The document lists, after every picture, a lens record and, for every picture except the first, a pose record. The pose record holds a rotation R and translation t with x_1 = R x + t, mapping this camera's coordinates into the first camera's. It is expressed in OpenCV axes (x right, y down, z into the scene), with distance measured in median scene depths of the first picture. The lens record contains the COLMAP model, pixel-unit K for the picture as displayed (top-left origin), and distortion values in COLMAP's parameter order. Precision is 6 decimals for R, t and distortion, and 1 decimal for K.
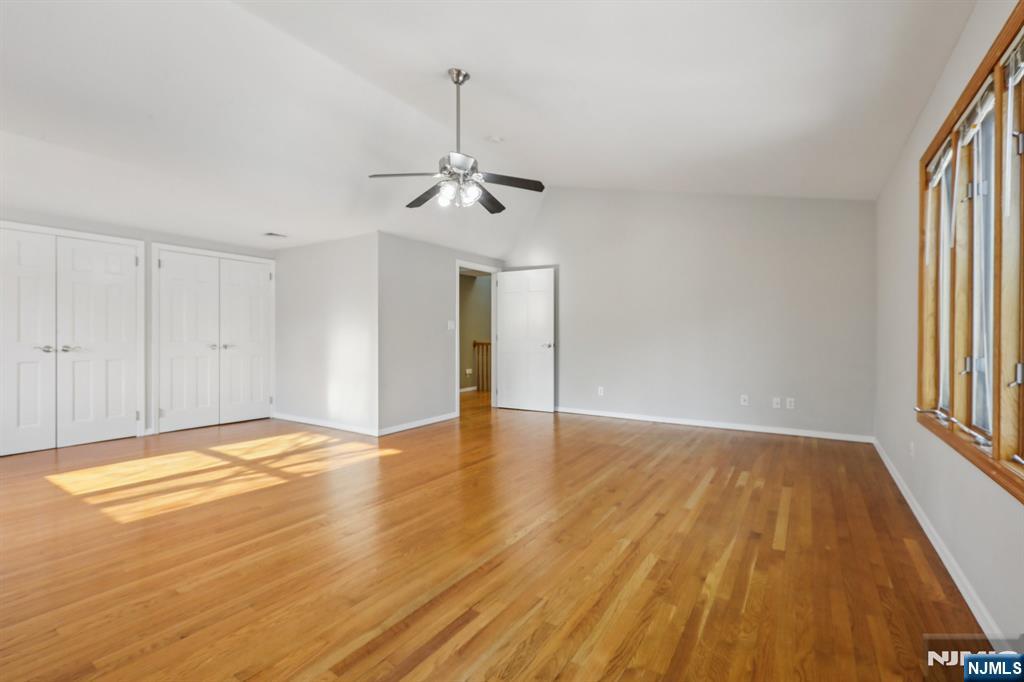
lens RADIAL K [[461.6, 0, 512.0], [0, 461.6, 341.0], [0, 0, 1]] dist [-0.000268, 0.000033]
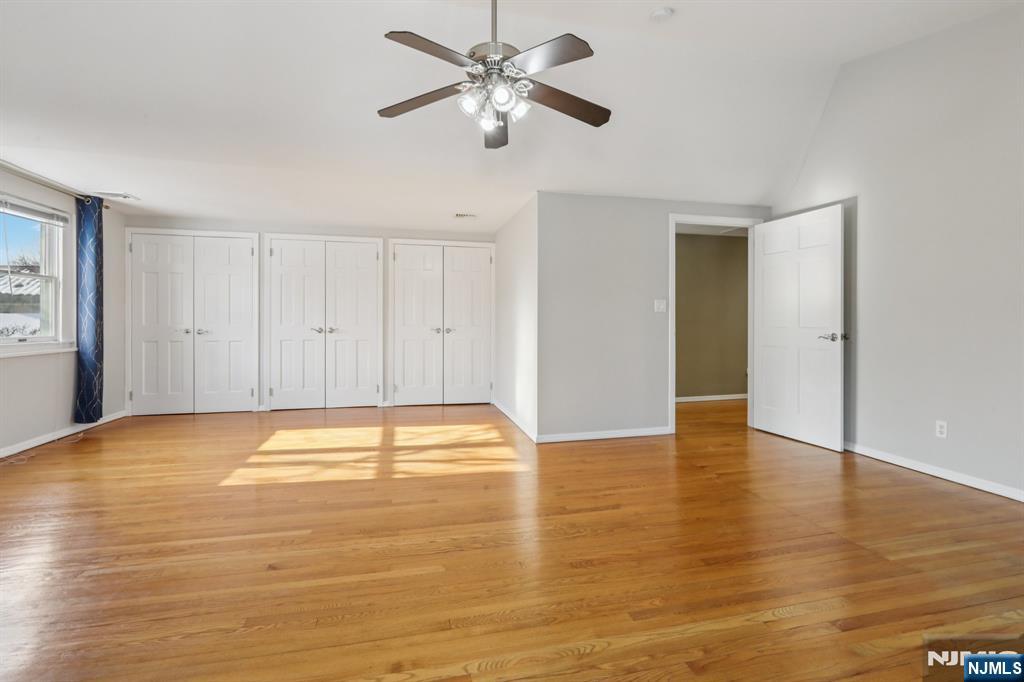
lens RADIAL K [[479.8, 0, 514.1], [0, 479.8, 327.5], [0, 0, 1]] dist [-0.003330, -0.000476]
pose [[0.723488, 0.010164, -0.690262, 0.236309], [-0.009832, 0.999942, 0.004419, -0.001327], [0.690267, 0.003589, 0.723546, 0.318944]]
